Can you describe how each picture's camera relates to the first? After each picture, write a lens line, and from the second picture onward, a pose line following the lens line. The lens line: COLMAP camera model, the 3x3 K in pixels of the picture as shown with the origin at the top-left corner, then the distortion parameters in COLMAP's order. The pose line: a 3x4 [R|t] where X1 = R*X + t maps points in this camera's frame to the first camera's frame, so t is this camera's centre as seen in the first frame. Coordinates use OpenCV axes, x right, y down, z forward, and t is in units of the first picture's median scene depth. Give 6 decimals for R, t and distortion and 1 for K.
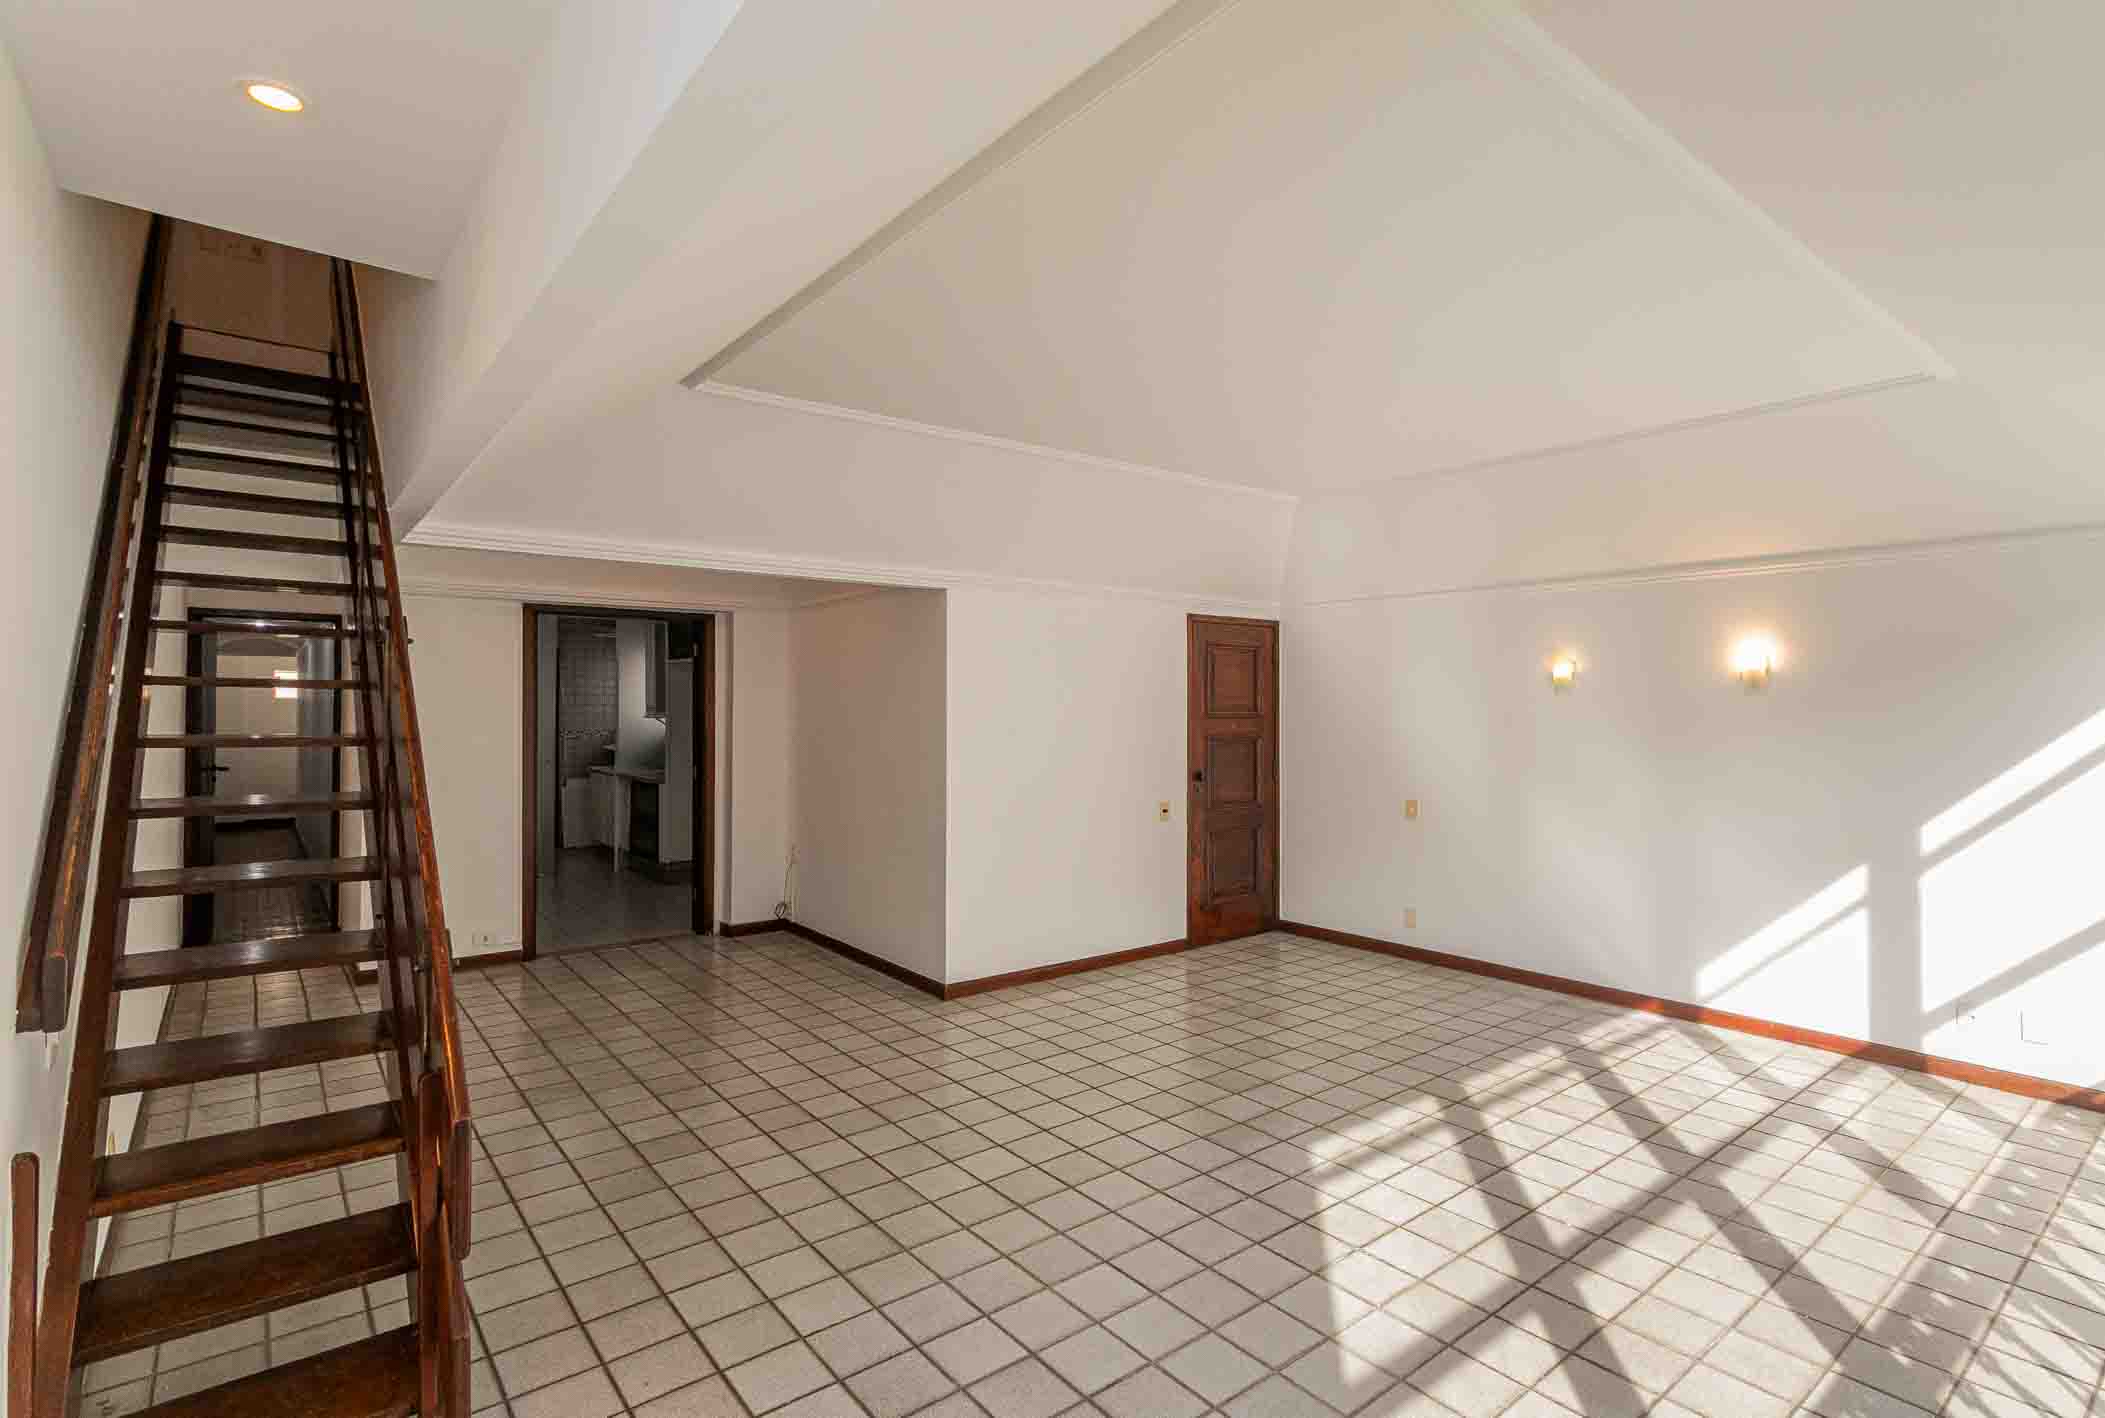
lens RADIAL K [[1055.9, 0, 1052.4], [0, 1055.9, 701.4], [0, 0, 1]] dist [0.002301, 0.001057]
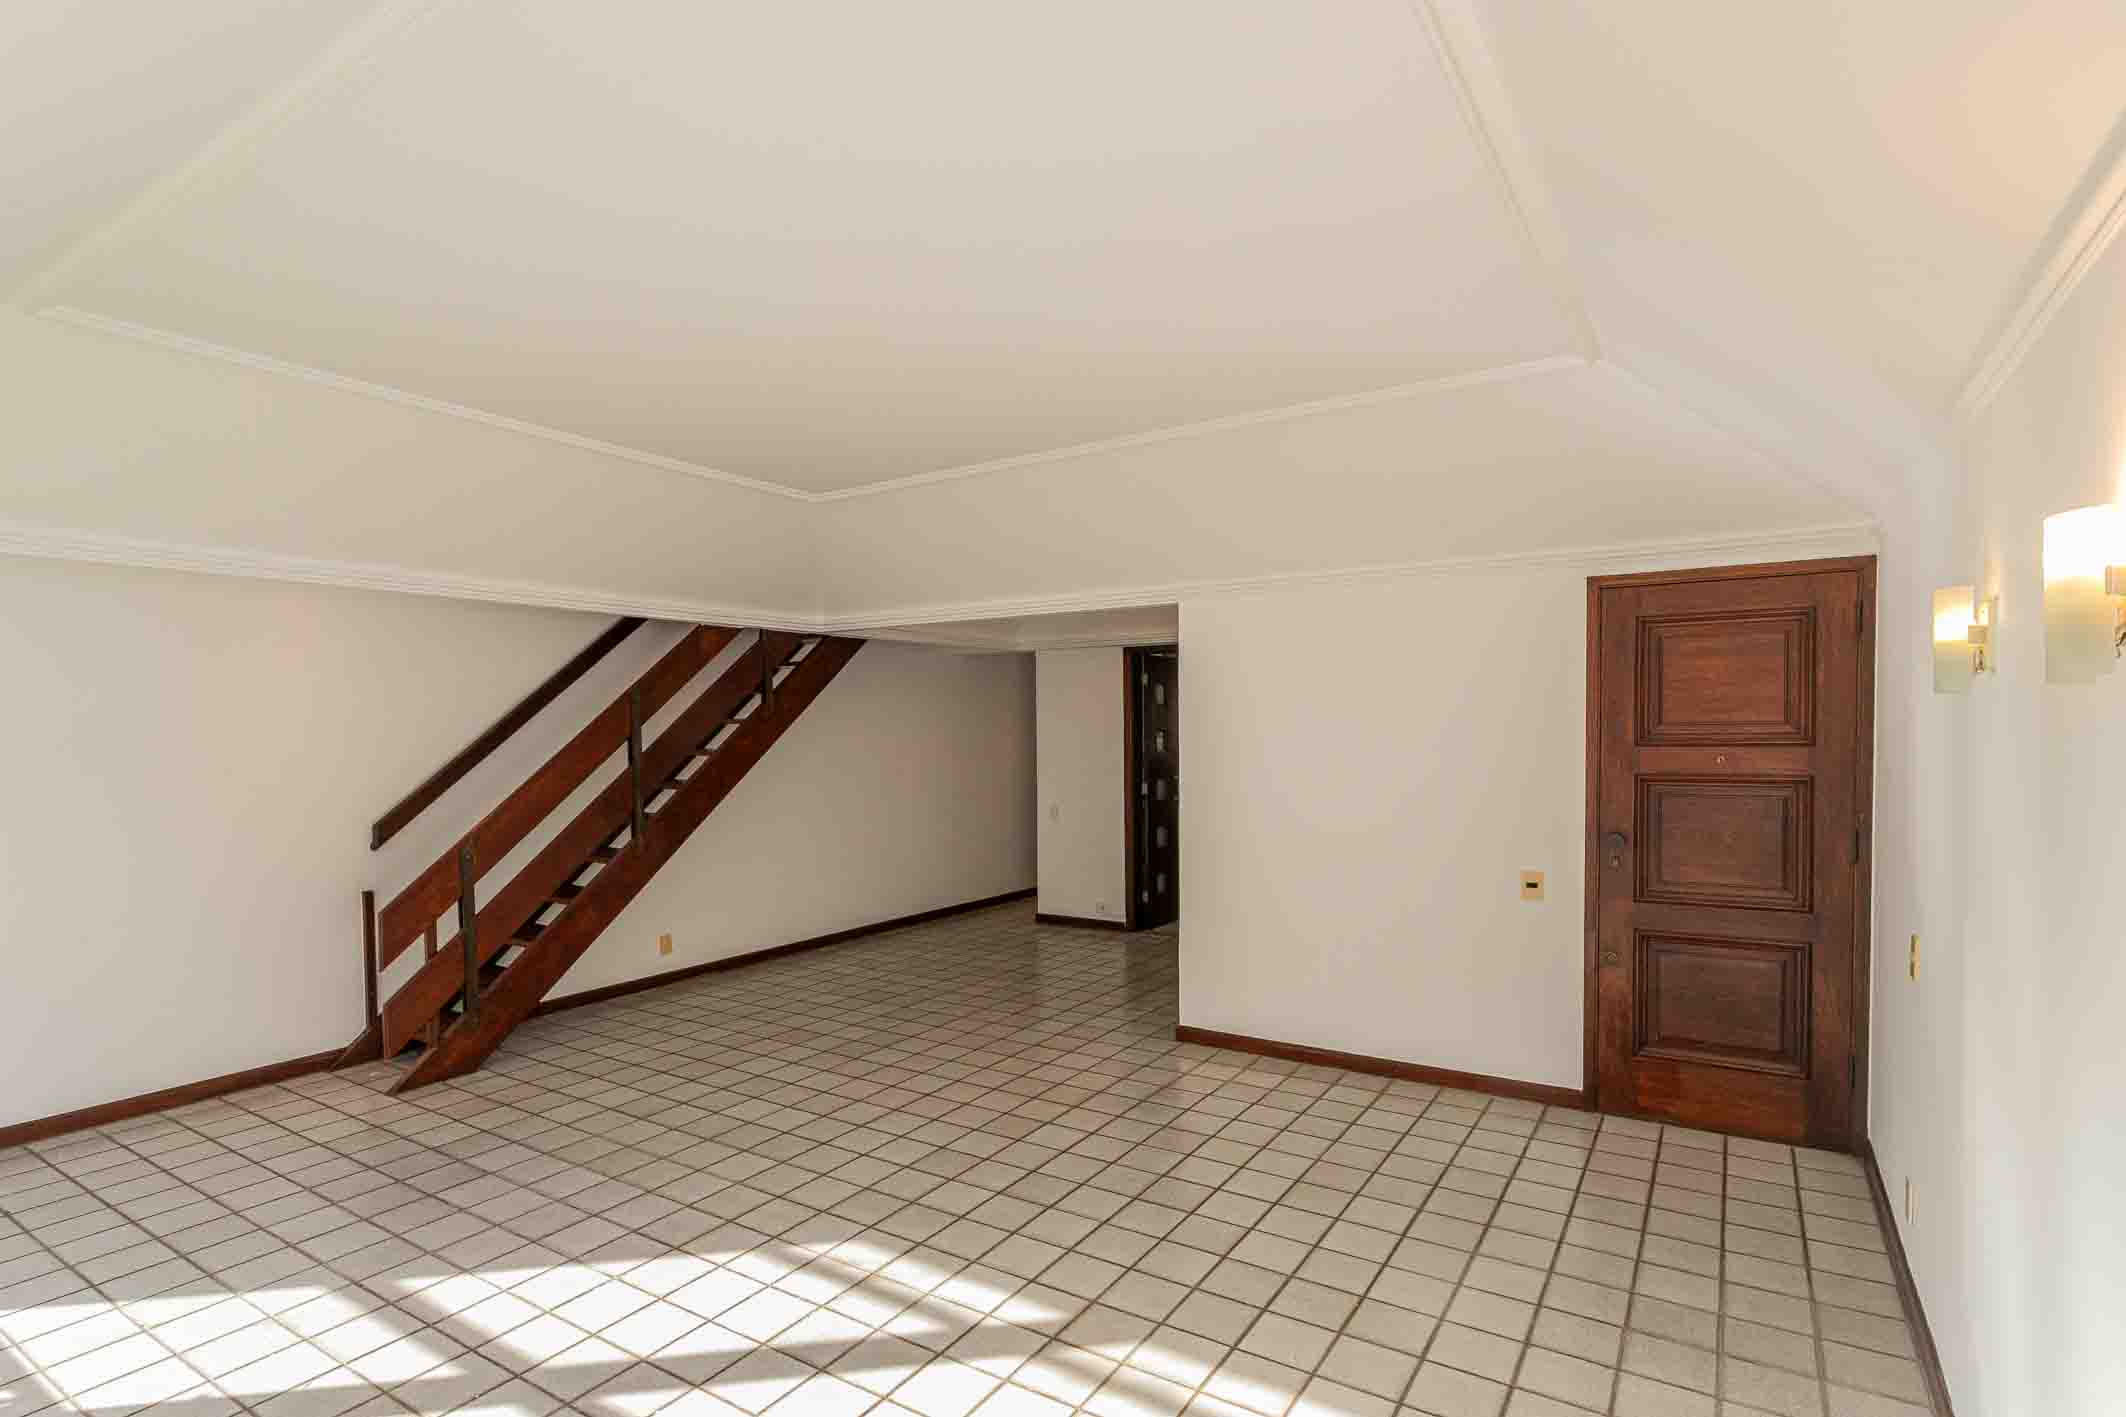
lens RADIAL K [[1023.7, 0, 1021.5], [0, 1023.7, 760.1], [0, 0, 1]] dist [-0.000094, 0.000436]
pose [[0.307555, 0.024710, -0.951209, 1.064346], [0.013325, 0.999453, 0.030271, 0.003367], [0.951437, -0.021985, 0.307057, 0.871881]]
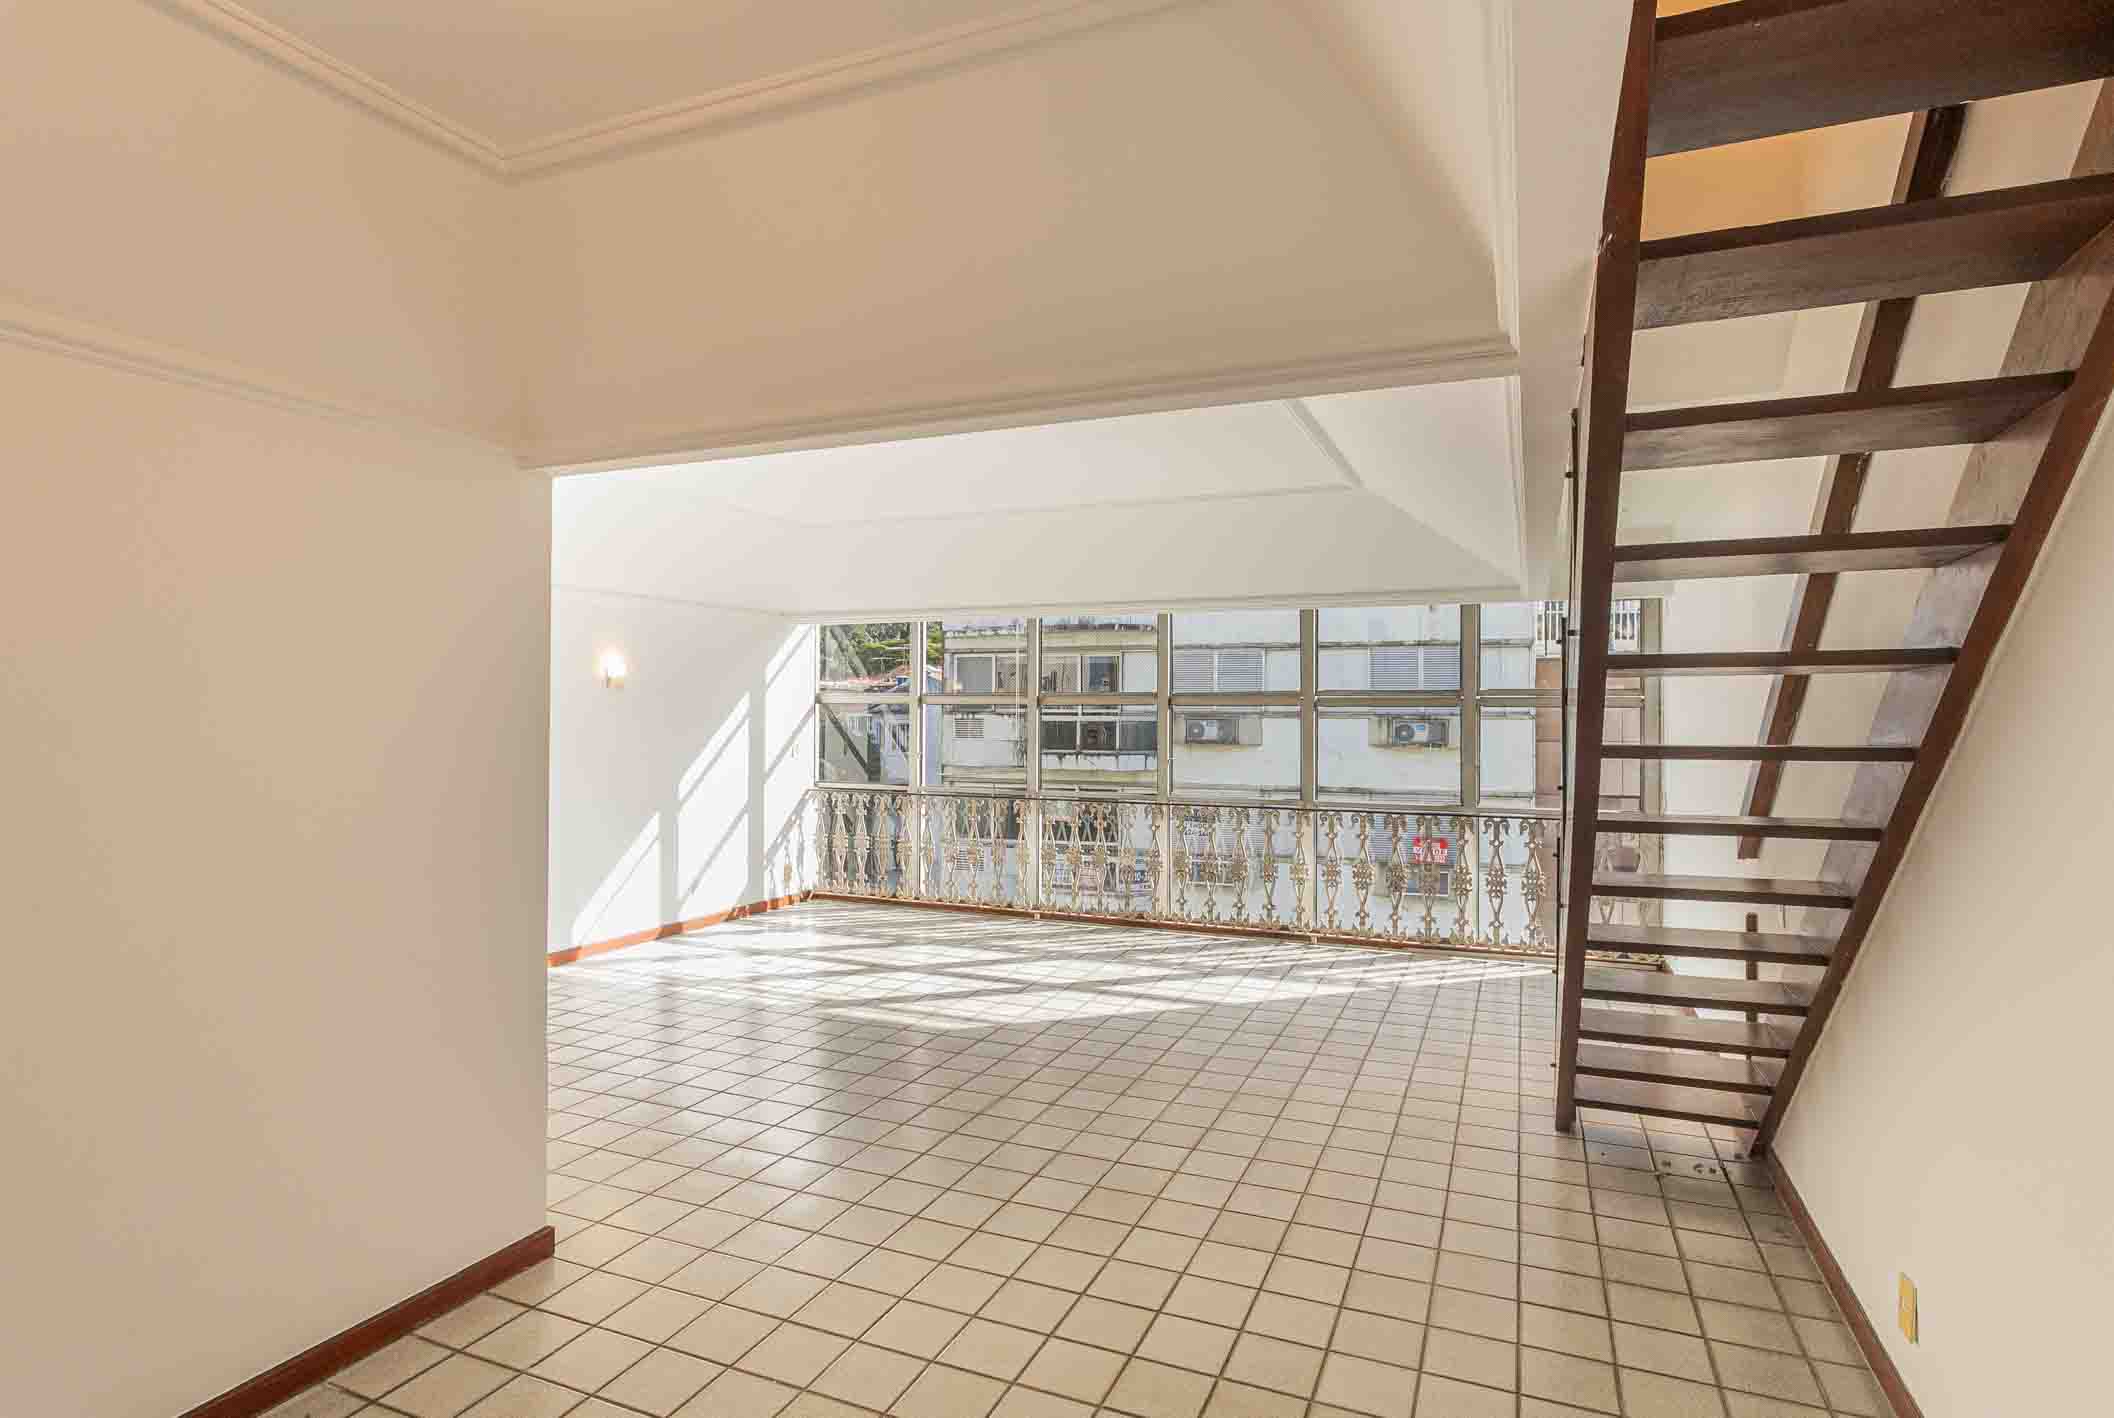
lens RADIAL K [[1060.4, 0, 1056.9], [0, 1060.4, 701.3], [0, 0, 1]] dist [0.002301, 0.001057]
pose [[-0.482738, 0.007520, 0.875733, -1.011311], [-0.005240, 0.999920, -0.011475, 0.017153], [-0.875749, -0.010128, -0.482660, 1.522929]]
